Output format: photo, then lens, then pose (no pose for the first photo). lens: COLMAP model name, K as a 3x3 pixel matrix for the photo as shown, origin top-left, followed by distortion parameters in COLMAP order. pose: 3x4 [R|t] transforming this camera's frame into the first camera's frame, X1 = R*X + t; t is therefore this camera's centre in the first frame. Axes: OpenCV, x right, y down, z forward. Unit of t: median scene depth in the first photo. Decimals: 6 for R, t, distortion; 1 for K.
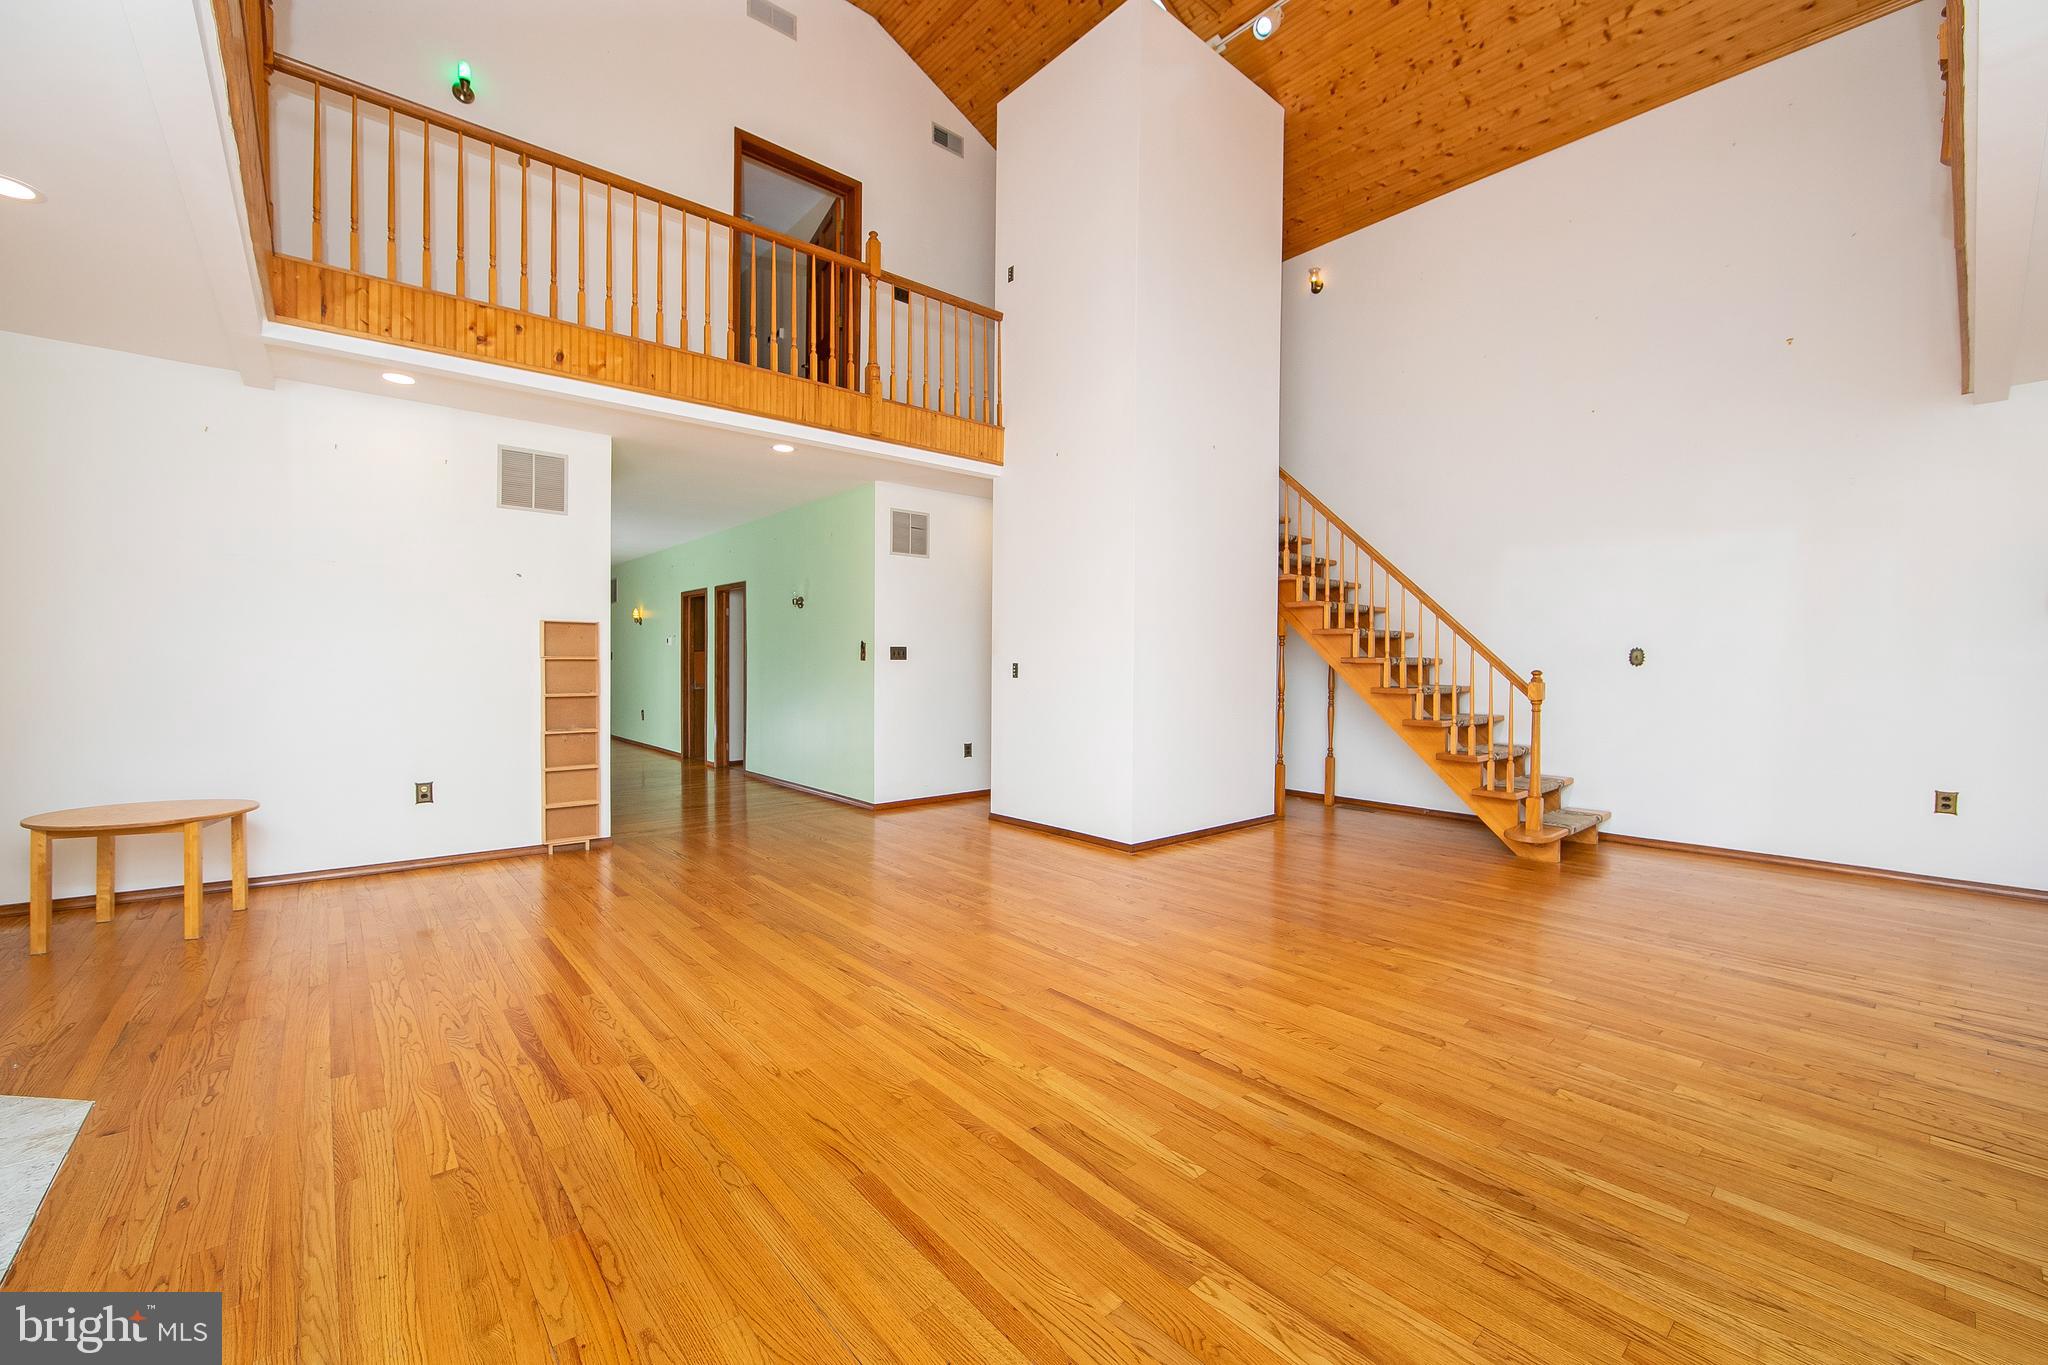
lens RADIAL K [[813.0, 0, 1020.0], [0, 813.0, 683.5], [0, 0, 1]] dist [-0.009255, 0.000835]
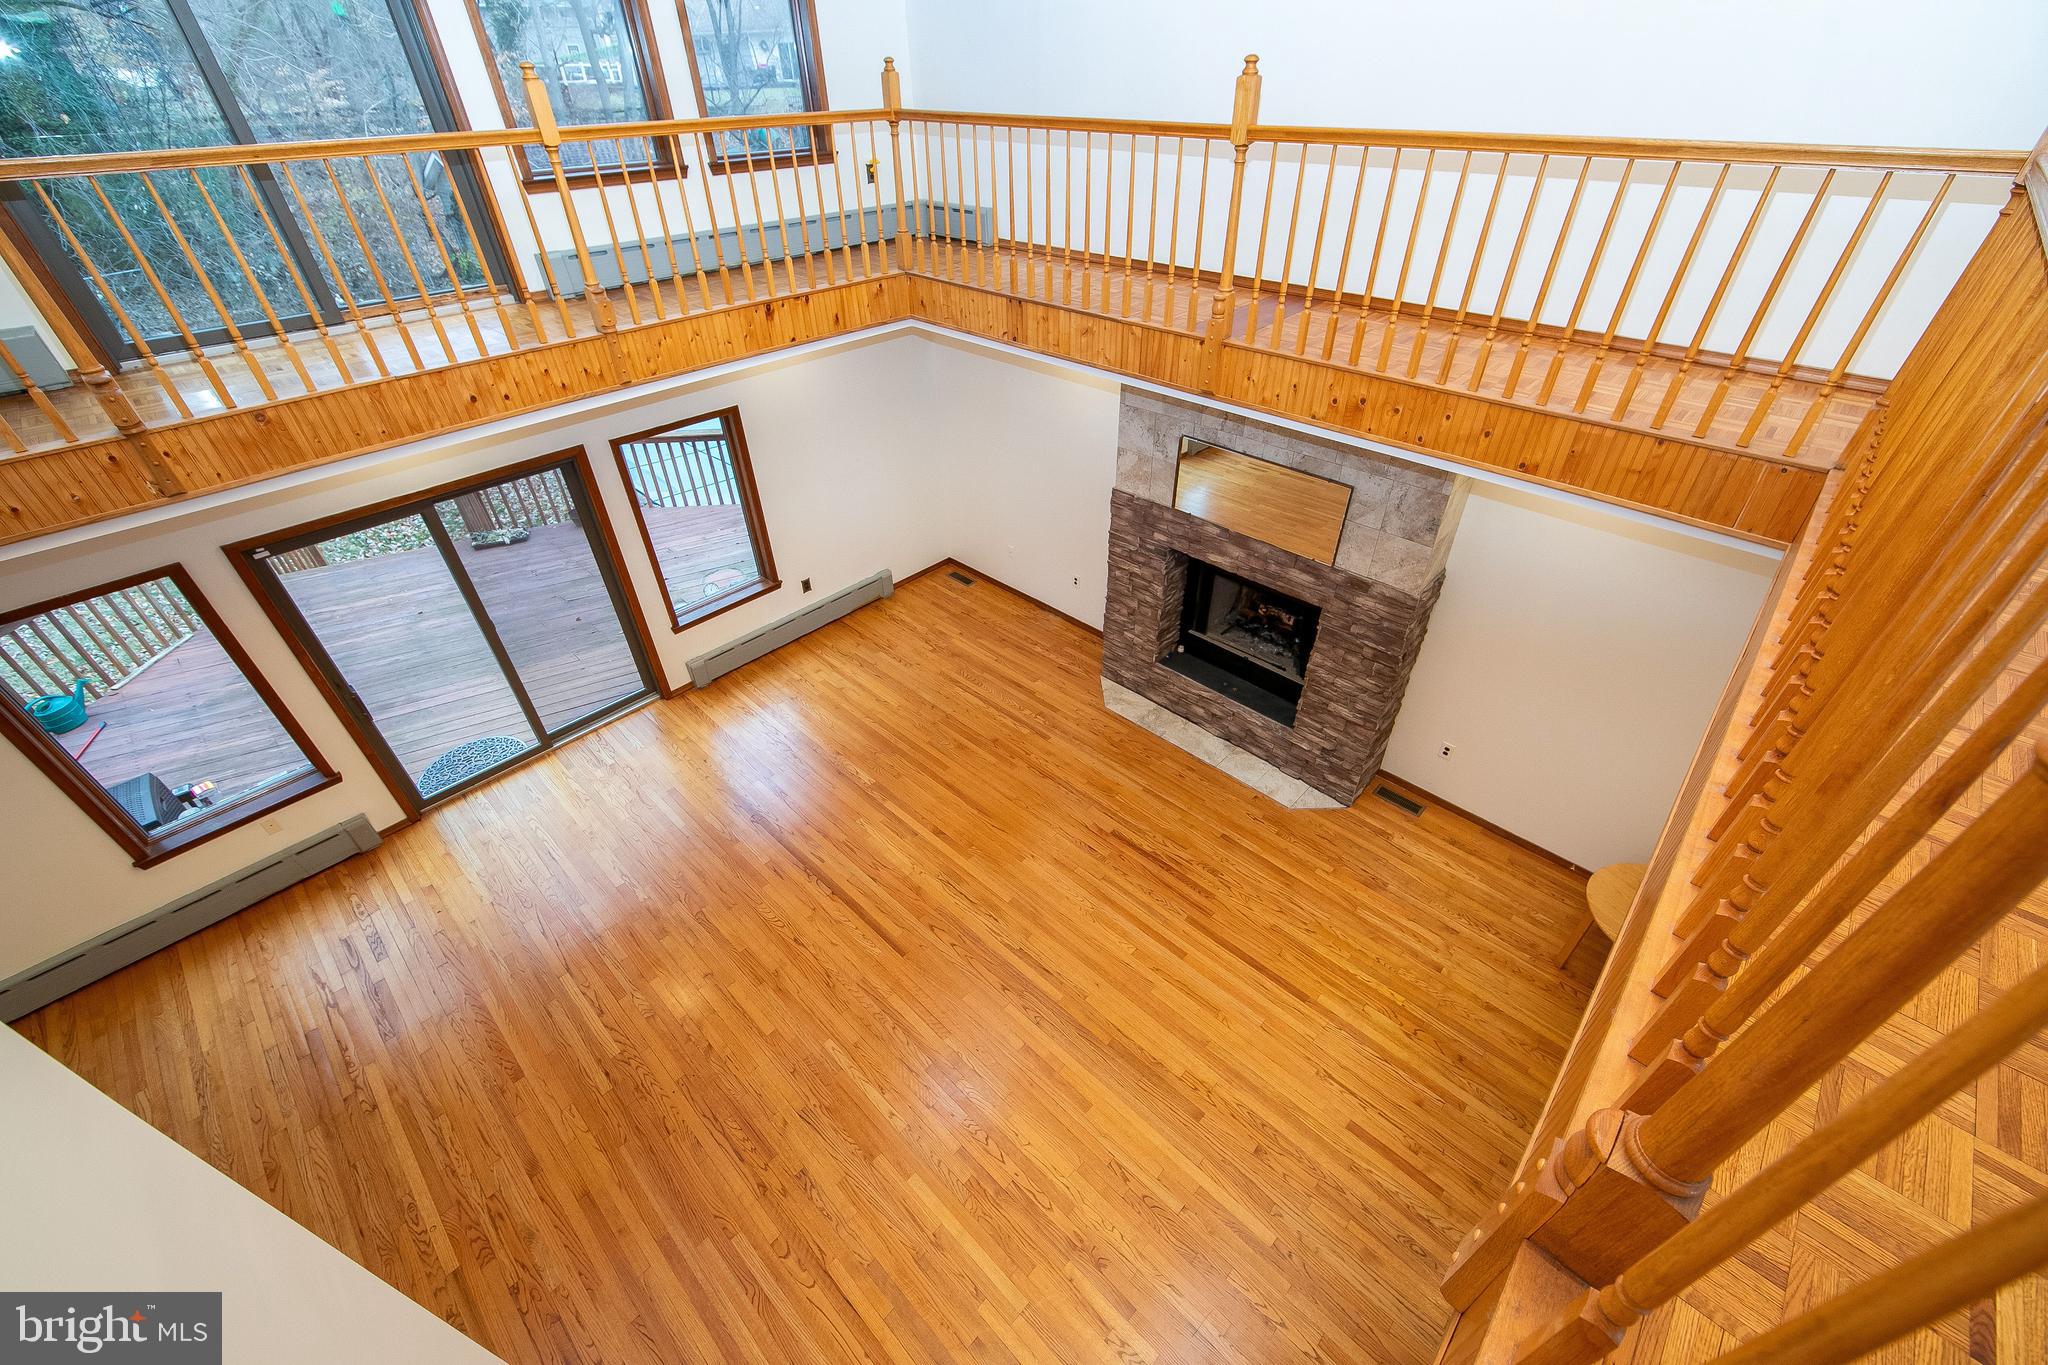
lens RADIAL K [[813.0, 0, 1024.6], [0, 813.0, 681.6], [0, 0, 1]] dist [-0.009255, 0.000835]
pose [[-0.994674, 0.064641, -0.080286, -0.112472], [-0.000086, 0.778392, 0.627779, -1.081870], [0.103074, 0.624442, -0.774240, 2.055525]]
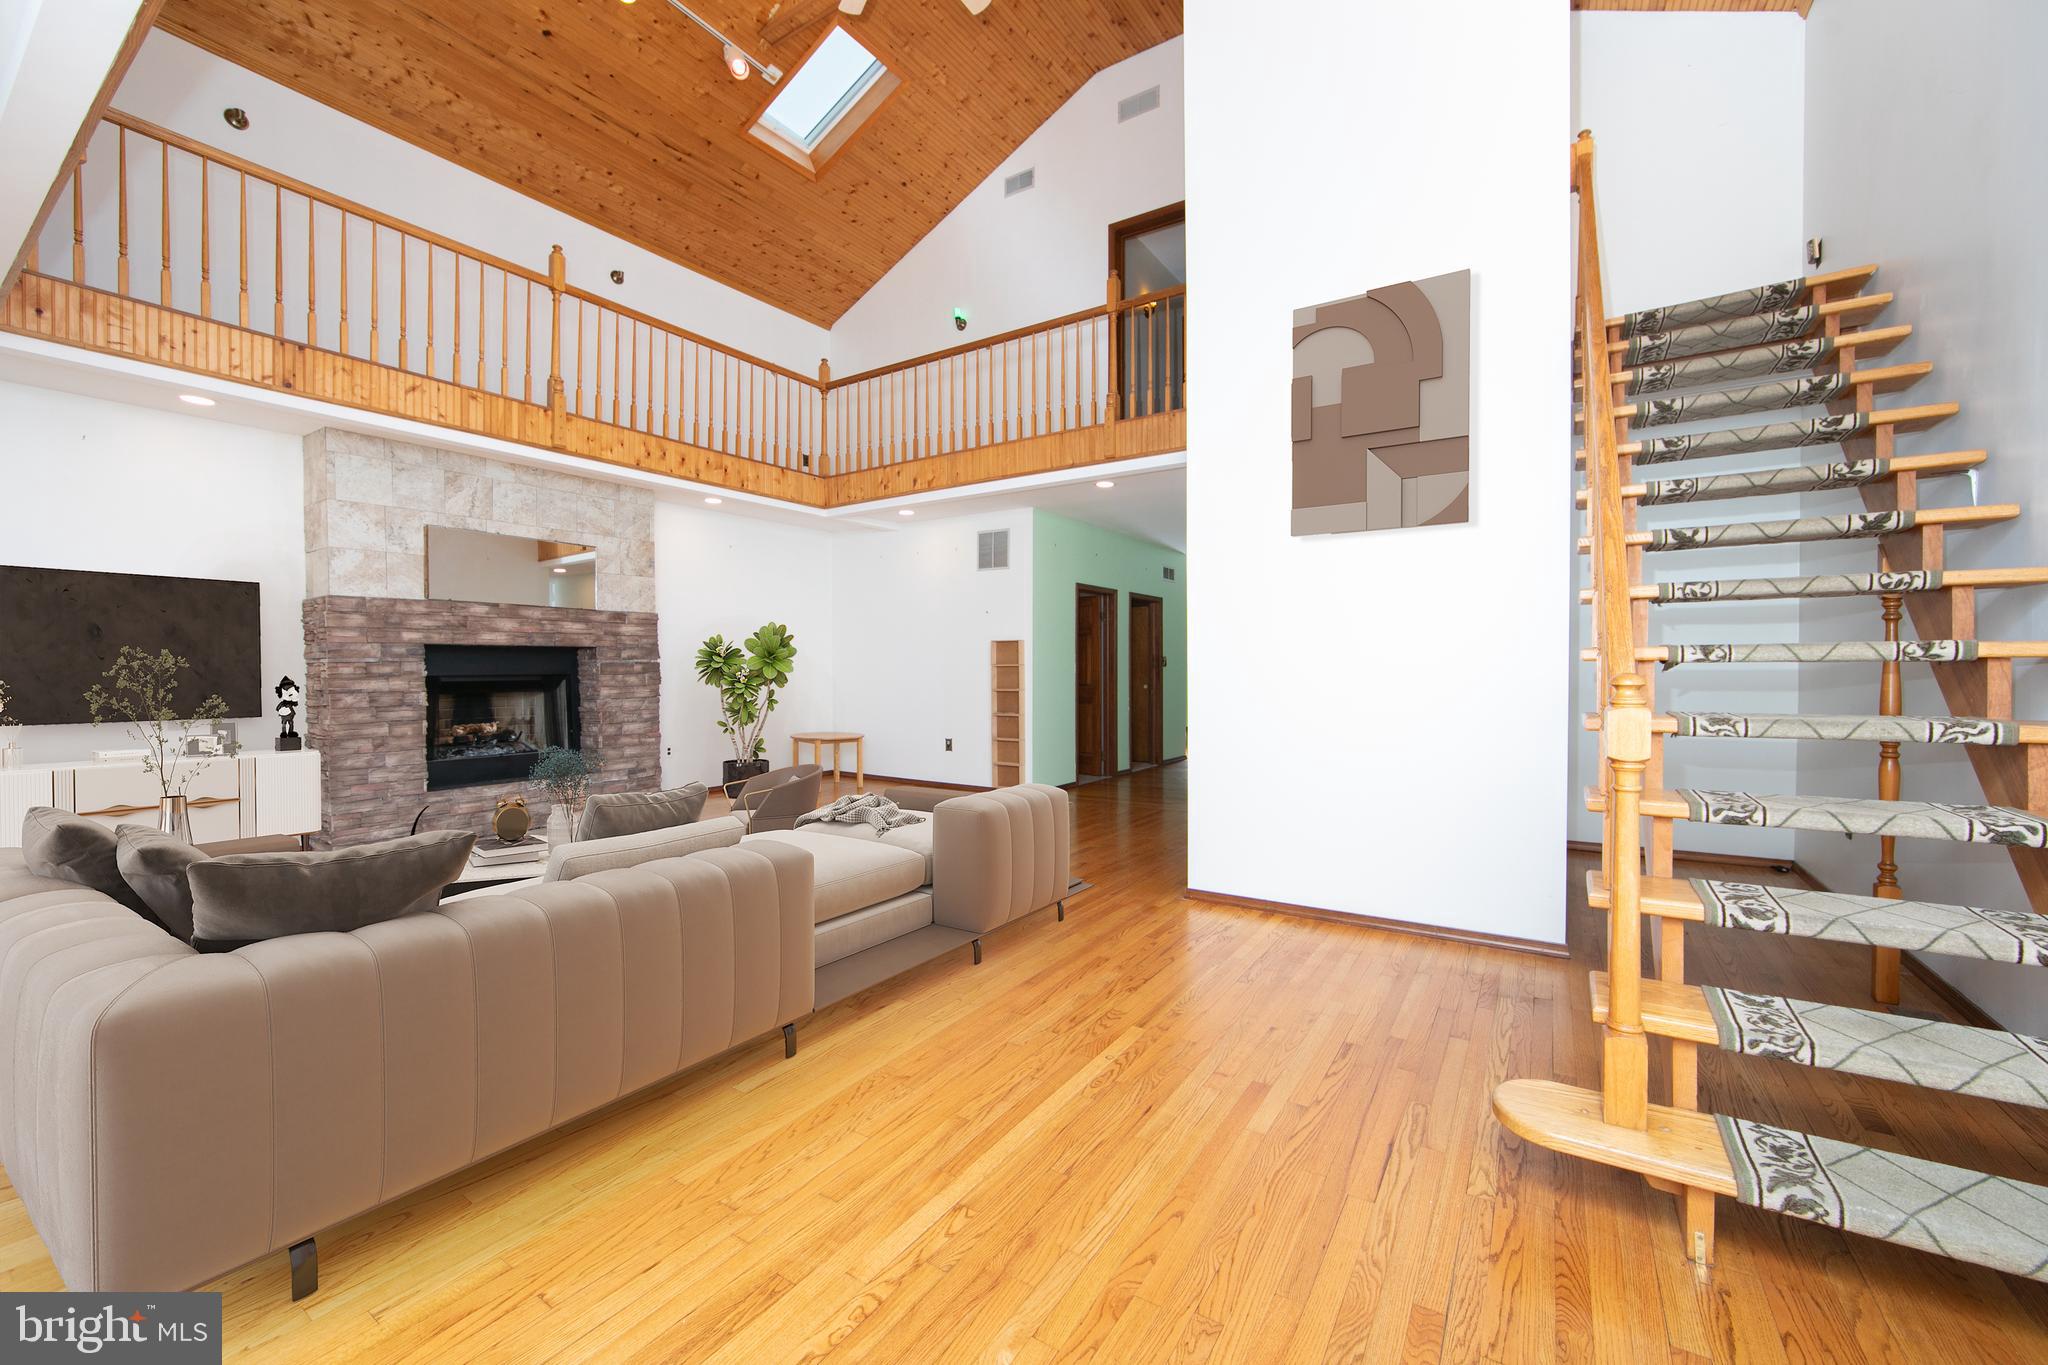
lens RADIAL K [[813.0, 0, 1043.4], [0, 813.0, 656.1], [0, 0, 1]] dist [-0.009255, 0.000835]
pose [[0.291547, -0.011331, -0.956489, 1.622988], [-0.022965, 0.999559, -0.018842, -0.039079], [0.956281, 0.027459, 0.291159, 1.165699]]
